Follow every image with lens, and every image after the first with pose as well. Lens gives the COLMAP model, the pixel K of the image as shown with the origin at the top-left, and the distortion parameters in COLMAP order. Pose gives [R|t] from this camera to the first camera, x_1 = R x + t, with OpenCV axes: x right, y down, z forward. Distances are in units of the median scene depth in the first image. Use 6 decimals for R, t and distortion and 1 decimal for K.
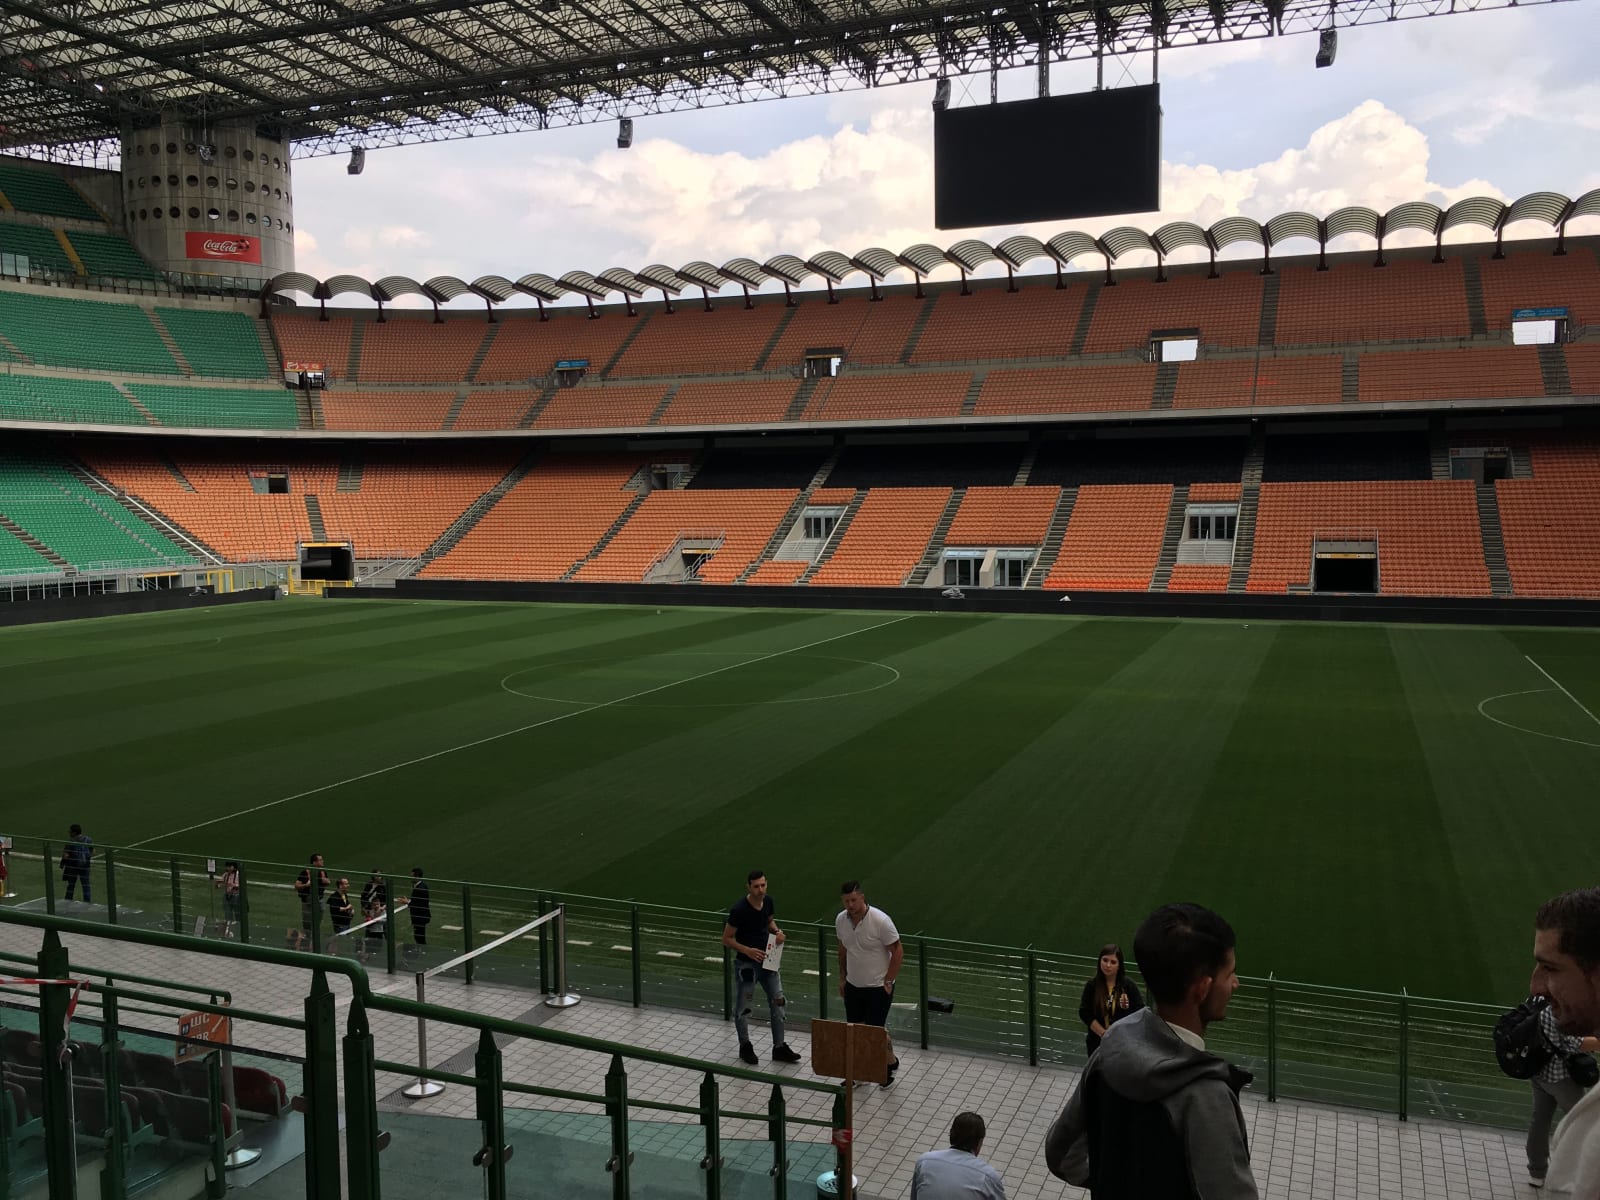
lens RADIAL K [[1375.0, 0, 802.2], [0, 1375.0, 588.2], [0, 0, 1]] dist [0.085408, -0.126390]
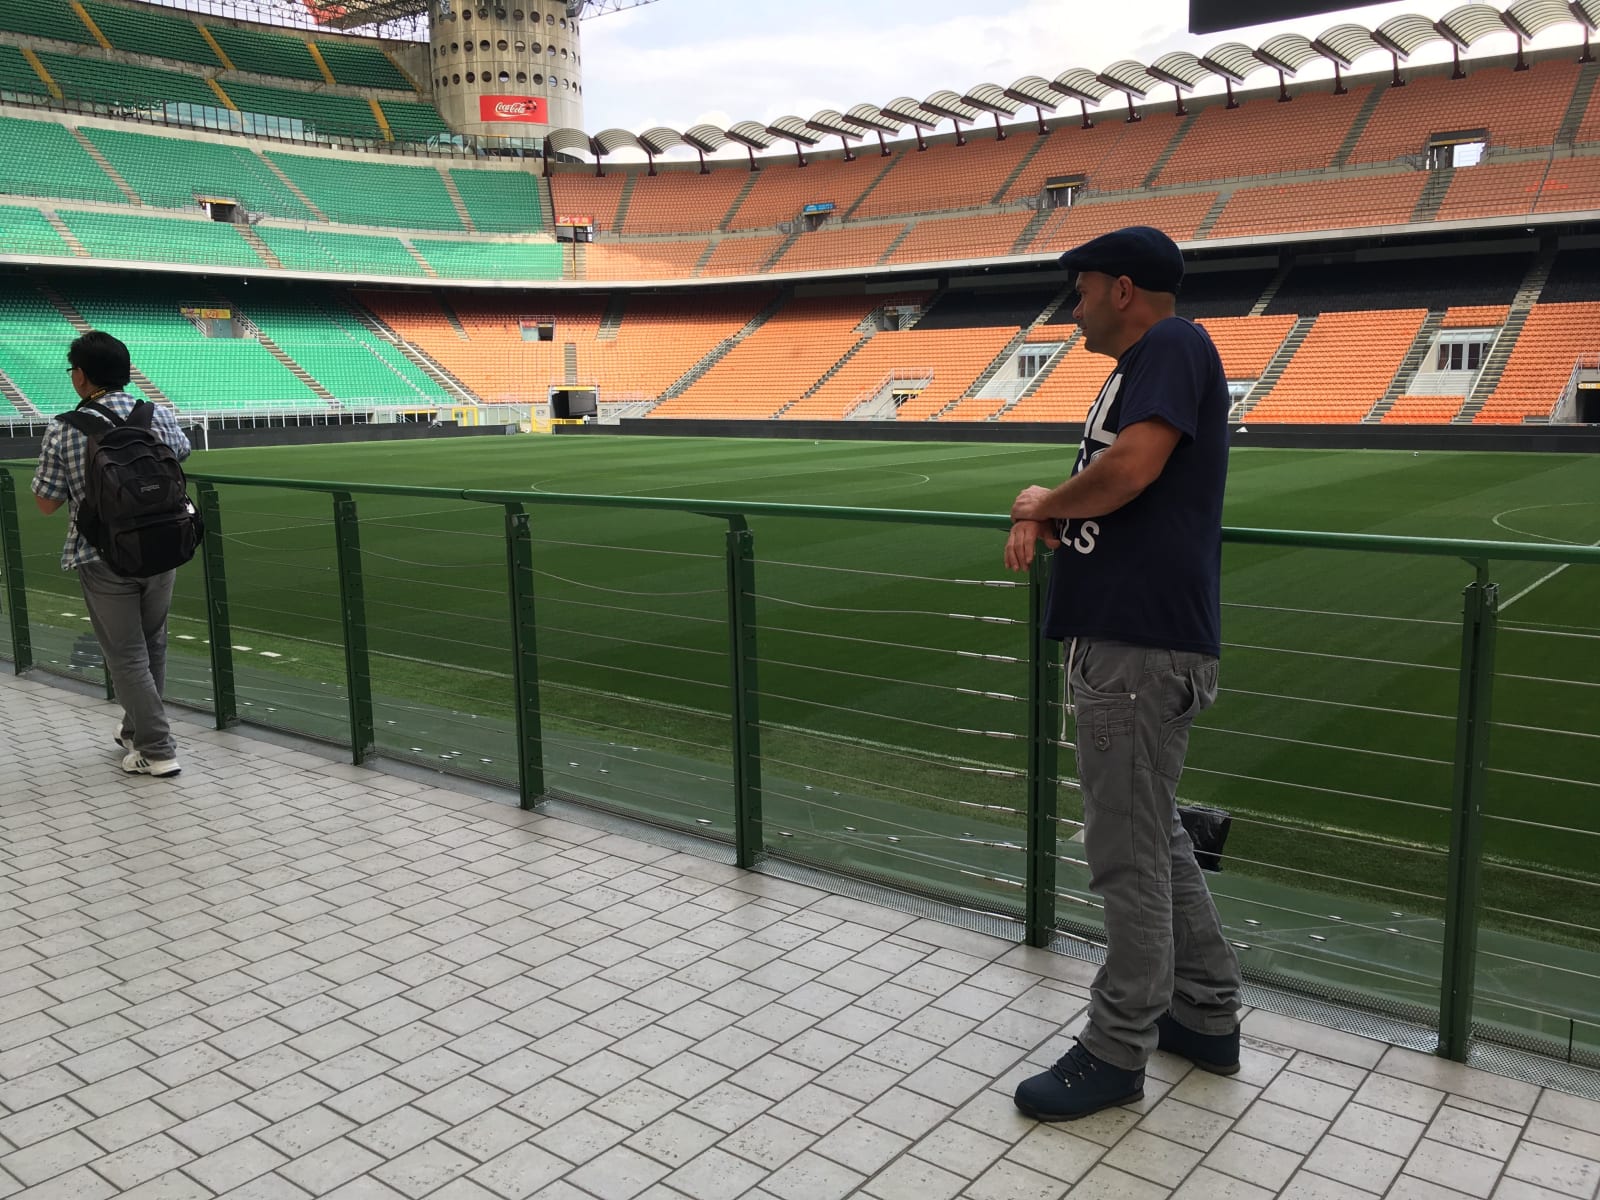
lens RADIAL K [[1368.1, 0, 807.3], [0, 1368.1, 598.6], [0, 0, 1]] dist [0.086237, -0.124093]
pose [[0.959936, 0.039637, -0.277402, 0.115682], [-0.012912, 0.995150, 0.097513, 0.022324], [0.279921, -0.090025, 0.955793, 0.024343]]
